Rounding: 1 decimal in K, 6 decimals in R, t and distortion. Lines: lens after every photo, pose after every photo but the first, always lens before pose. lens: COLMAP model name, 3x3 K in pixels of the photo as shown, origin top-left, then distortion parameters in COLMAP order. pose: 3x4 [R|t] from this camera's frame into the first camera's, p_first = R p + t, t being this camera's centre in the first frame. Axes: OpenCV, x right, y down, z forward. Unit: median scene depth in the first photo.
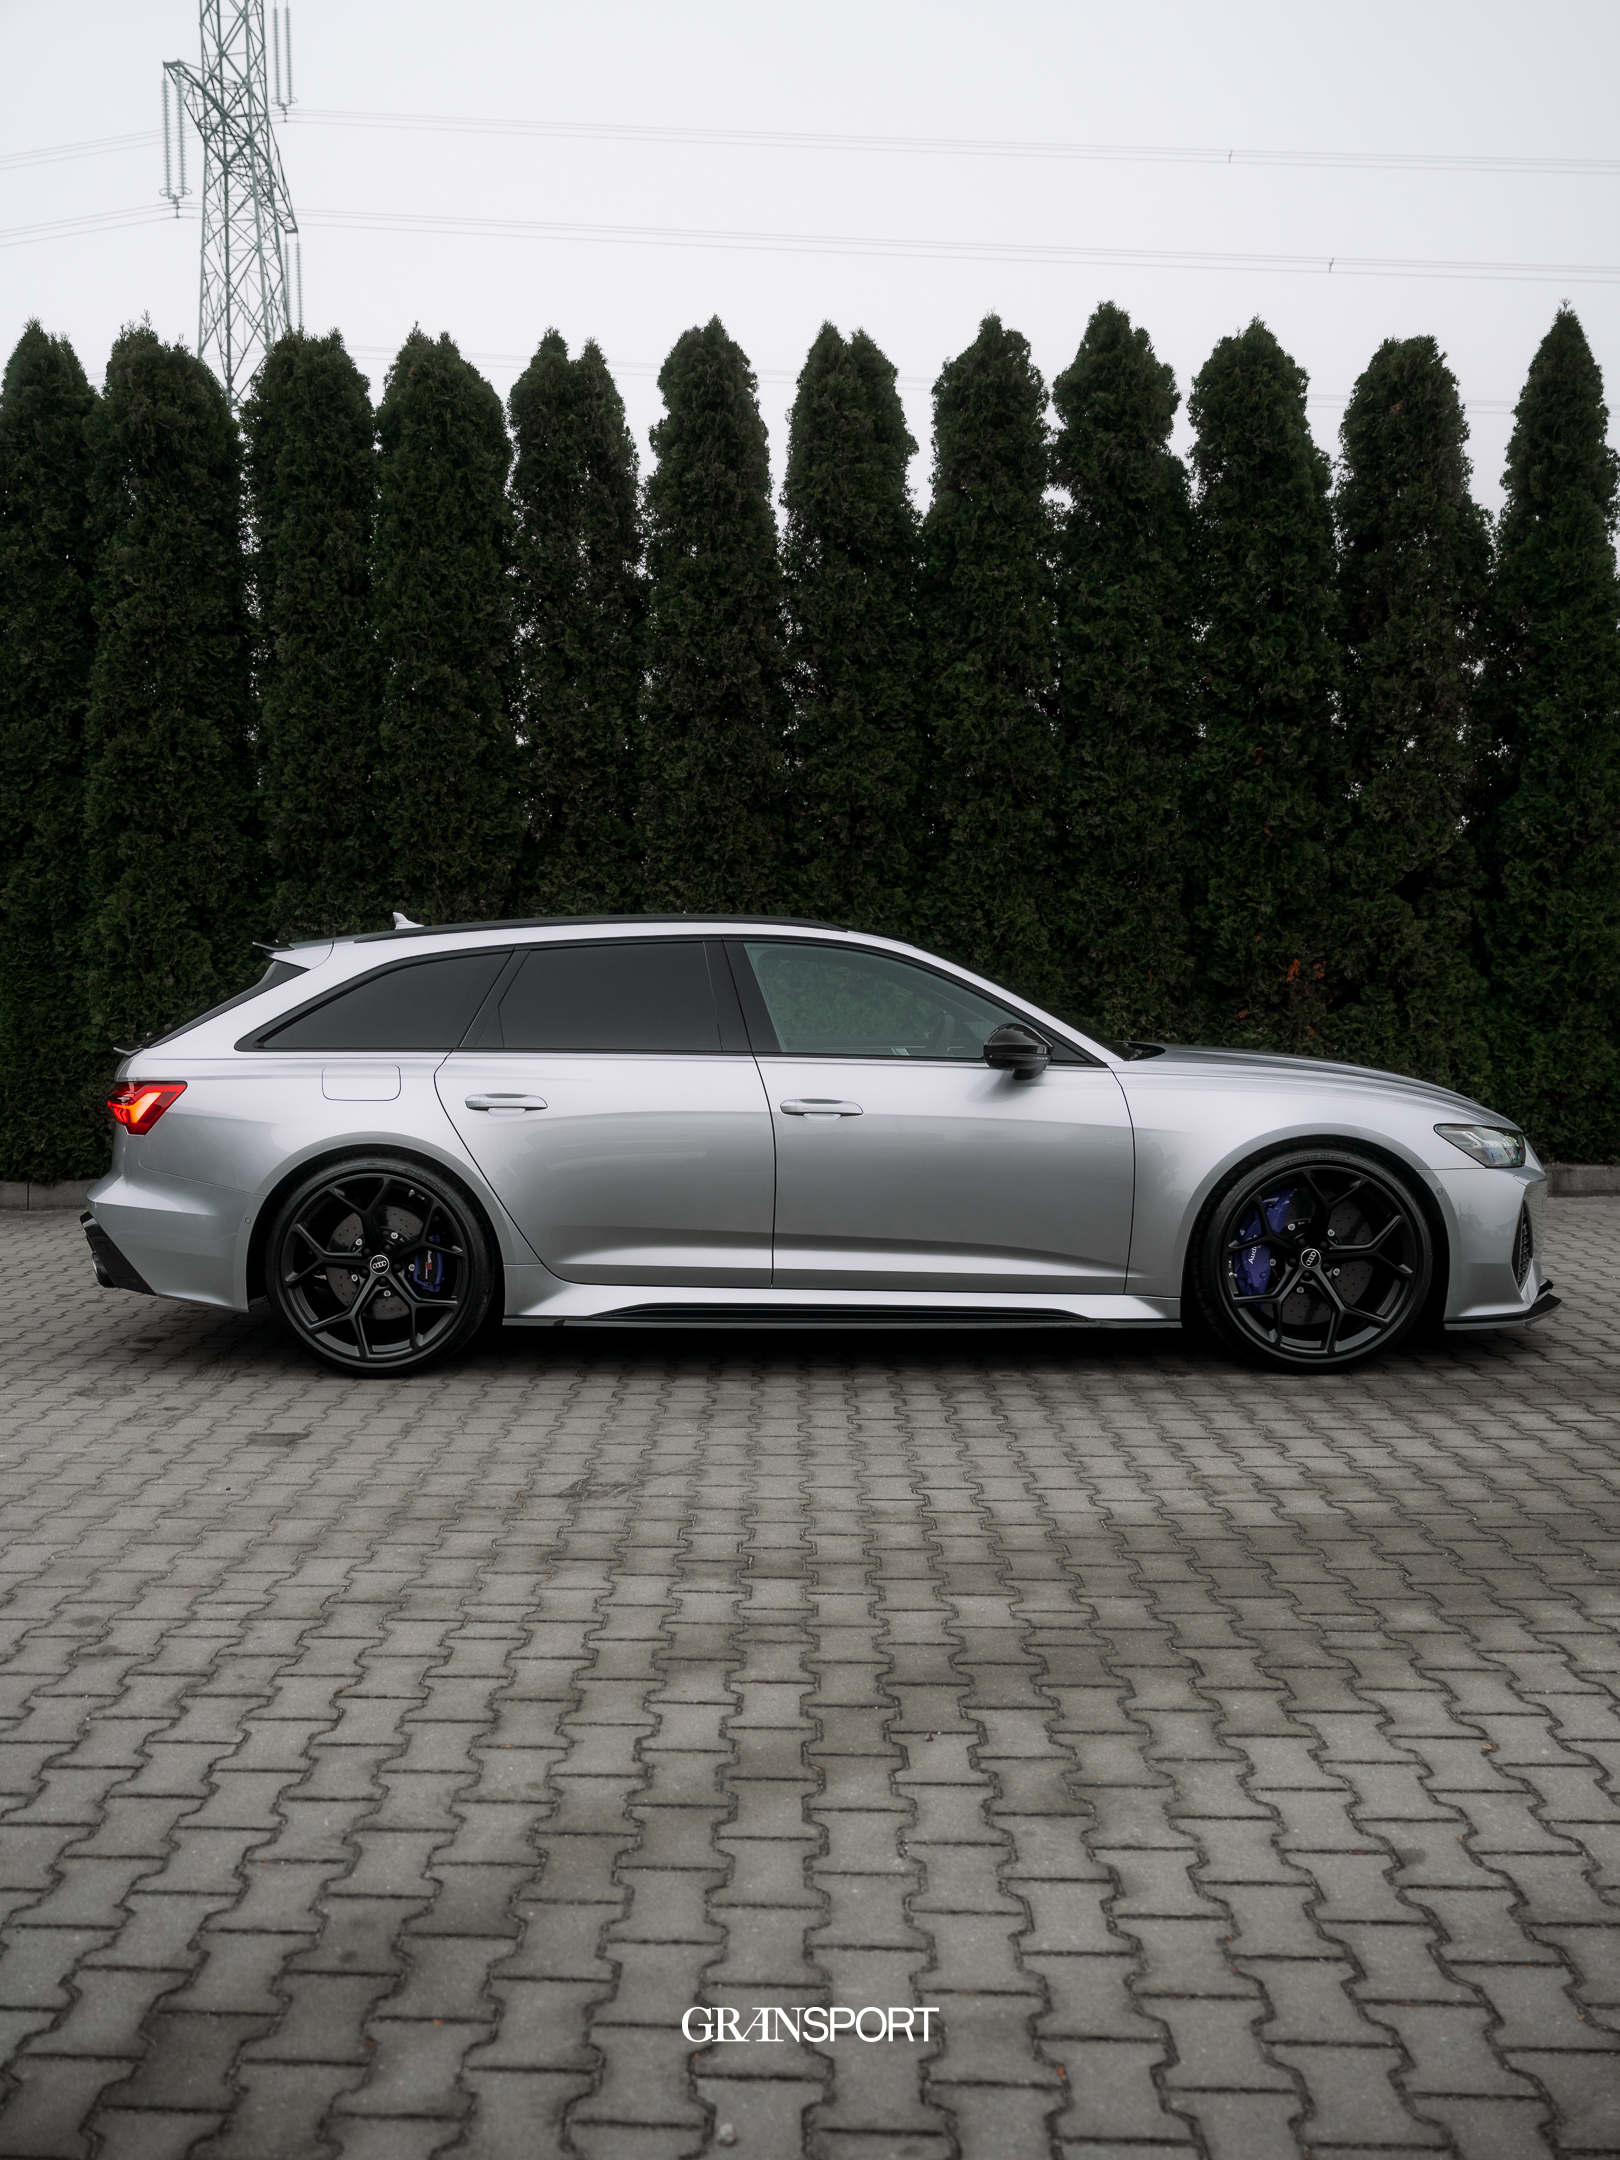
lens RADIAL K [[1629.3, 0, 811.1], [0, 1629.3, 1082.4], [0, 0, 1]] dist [-0.017516, -0.003445]
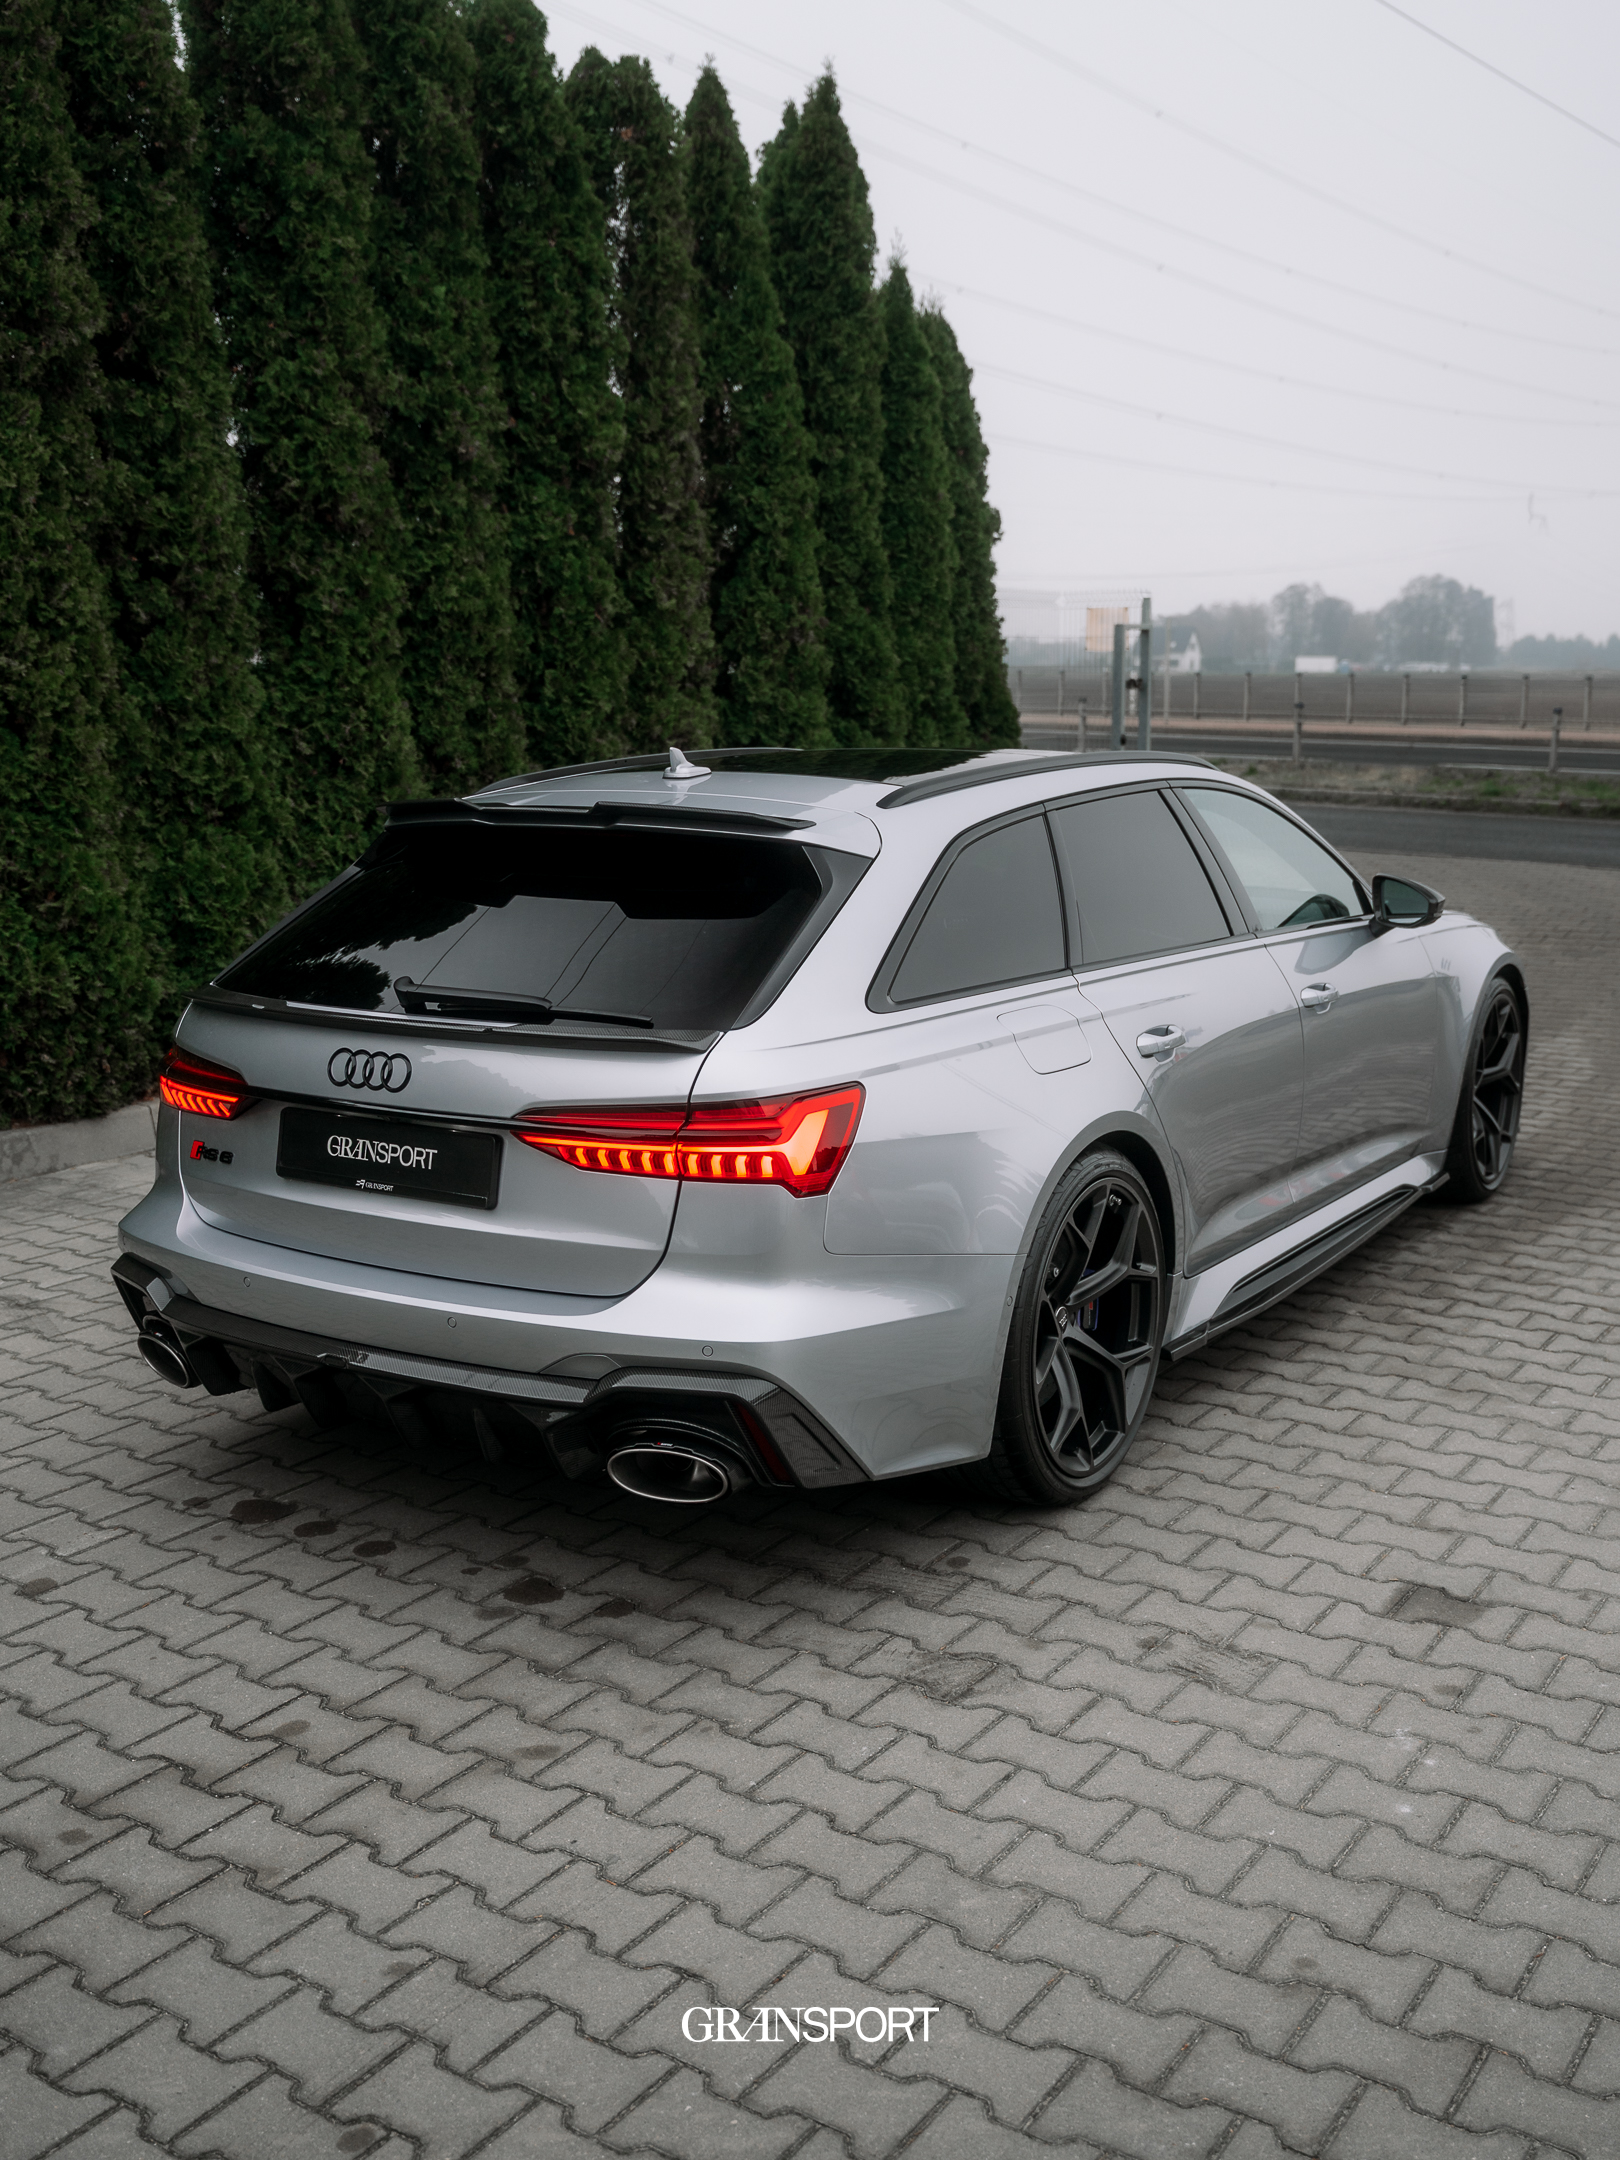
lens RADIAL K [[1850.8, 0, 811.3], [0, 1850.8, 1077.8], [0, 0, 1]] dist [-0.008890, -0.004112]
pose [[0.683692, -0.157050, 0.712671, -0.759371], [0.092034, 0.987327, 0.129284, -0.075089], [-0.723944, -0.022801, 0.689482, 0.539820]]
